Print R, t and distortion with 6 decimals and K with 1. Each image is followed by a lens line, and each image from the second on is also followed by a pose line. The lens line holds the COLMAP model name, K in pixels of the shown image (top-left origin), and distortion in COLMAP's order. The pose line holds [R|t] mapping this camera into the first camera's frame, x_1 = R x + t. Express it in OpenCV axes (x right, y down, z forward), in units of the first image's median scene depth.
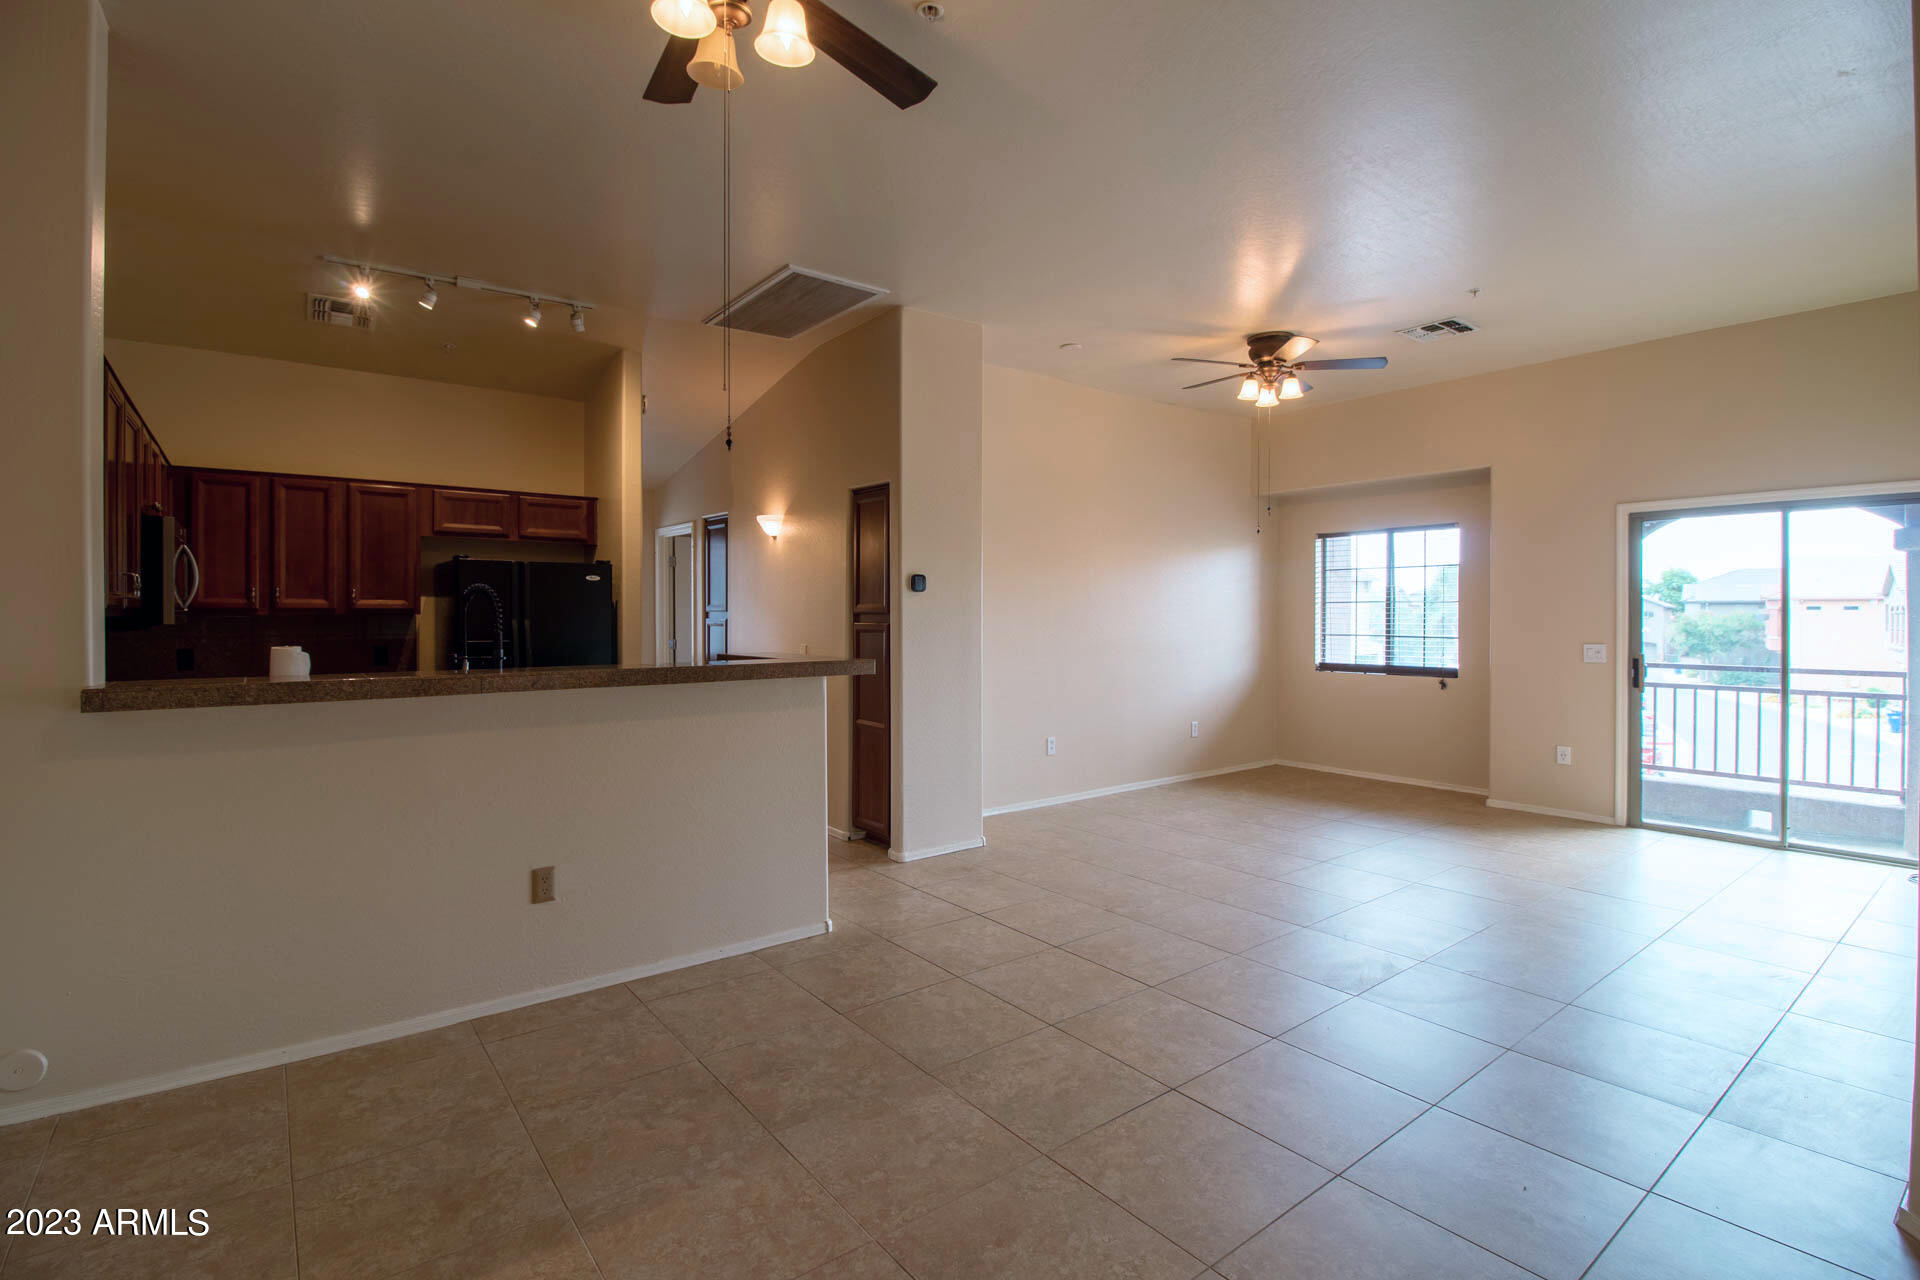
lens RADIAL K [[898.9, 0, 965.5], [0, 898.9, 623.8], [0, 0, 1]] dist [-0.009843, -0.000562]
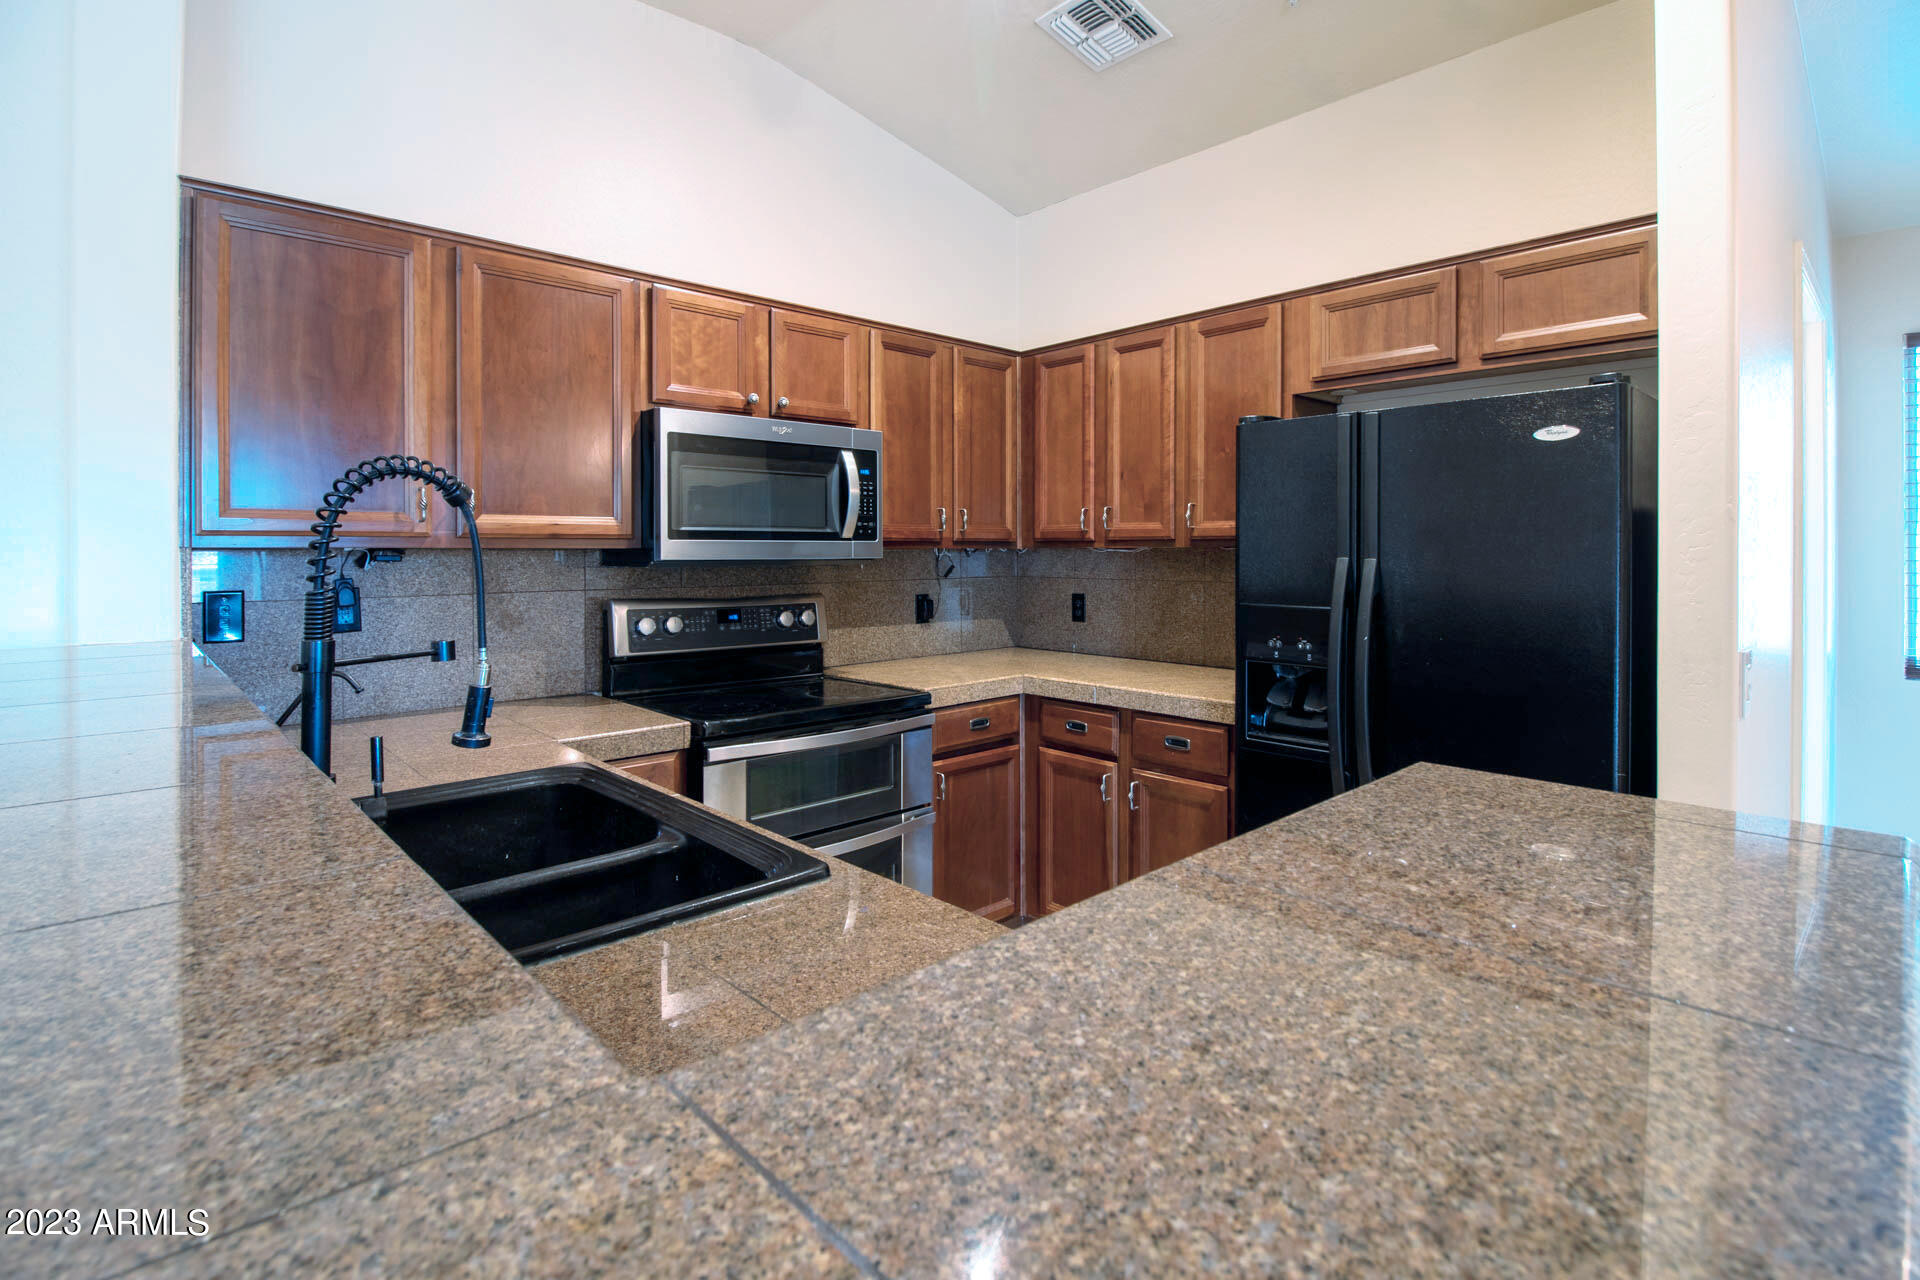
lens RADIAL K [[922.2, 0, 957.1], [0, 922.2, 553.2], [0, 0, 1]] dist [-0.001283, -0.000186]
pose [[0.074689, 0.003521, -0.997201, -0.098431], [-0.005649, 0.999979, 0.003108, -0.006646], [0.997191, 0.005401, 0.074707, 0.840014]]
